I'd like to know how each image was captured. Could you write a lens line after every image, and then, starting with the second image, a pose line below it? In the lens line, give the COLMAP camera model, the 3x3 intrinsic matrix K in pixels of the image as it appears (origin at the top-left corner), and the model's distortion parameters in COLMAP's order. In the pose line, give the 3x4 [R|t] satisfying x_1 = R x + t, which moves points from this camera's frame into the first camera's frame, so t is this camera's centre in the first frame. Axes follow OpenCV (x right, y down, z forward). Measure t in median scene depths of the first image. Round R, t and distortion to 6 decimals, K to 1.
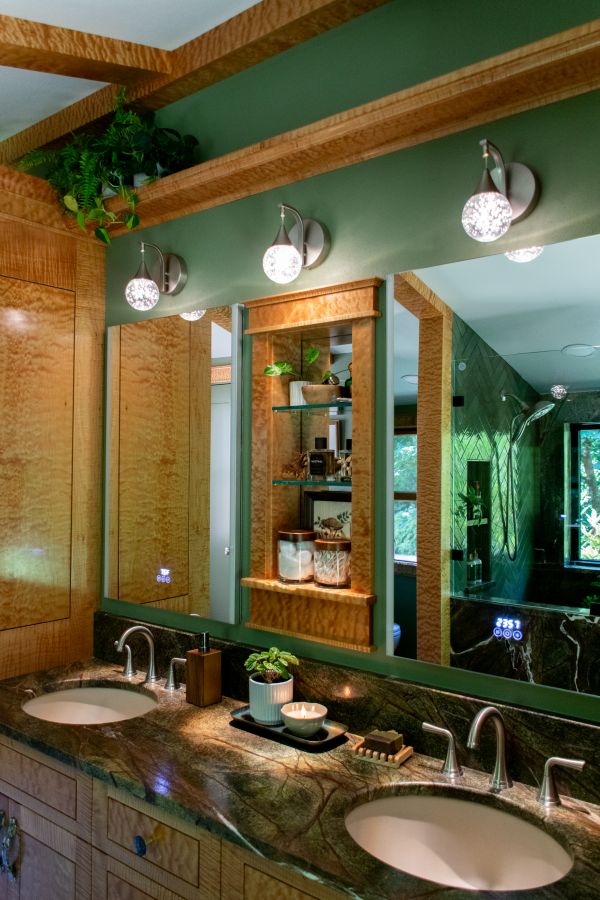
lens RADIAL K [[709.3, 0, 311.1], [0, 709.3, 413.2], [0, 0, 1]] dist [-0.011846, 0.010601]
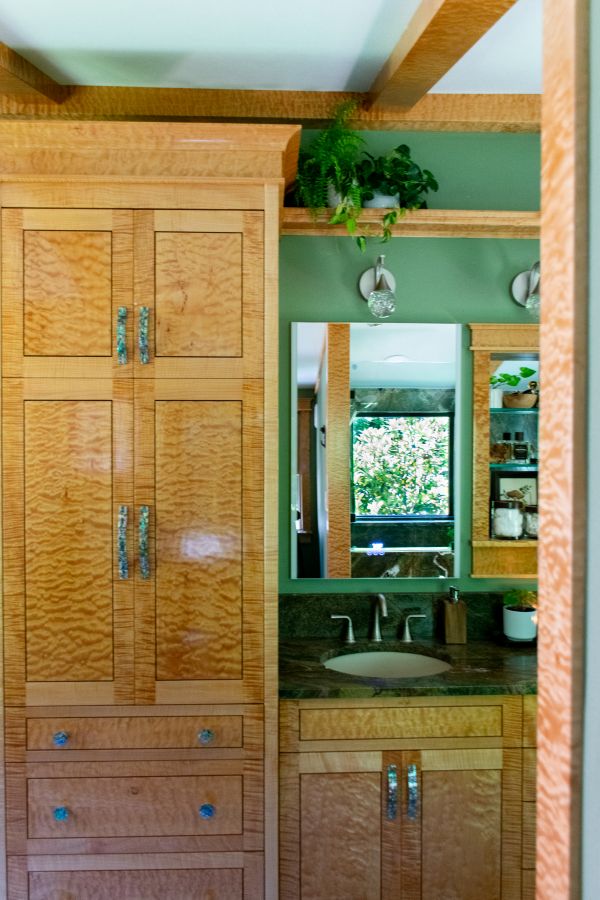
lens RADIAL K [[666.3, 0, 351.7], [0, 666.3, 421.7], [0, 0, 1]] dist [-0.010251, 0.010742]
pose [[0.756543, 0.009944, 0.653868, -1.010006], [-0.039673, 0.998741, 0.030714, -0.011041], [-0.652739, -0.049178, 0.755985, 0.230102]]
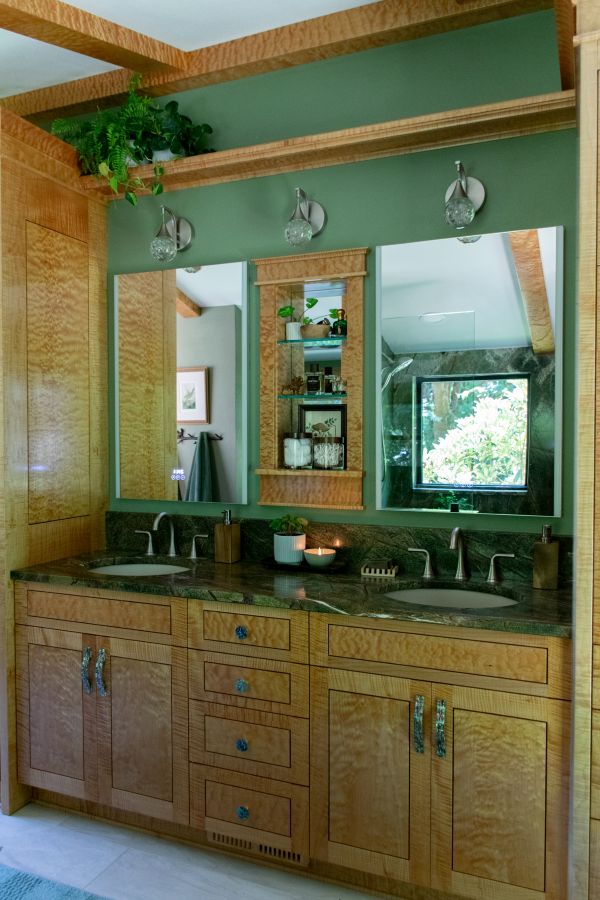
lens RADIAL K [[666.3, 0, 328.3], [0, 666.3, 417.0], [0, 0, 1]] dist [-0.010251, 0.010742]
pose [[0.958100, -0.005630, 0.286377, -0.310829], [-0.009317, 0.998665, 0.050805, 0.067063], [-0.286281, -0.051345, 0.956769, -0.225853]]
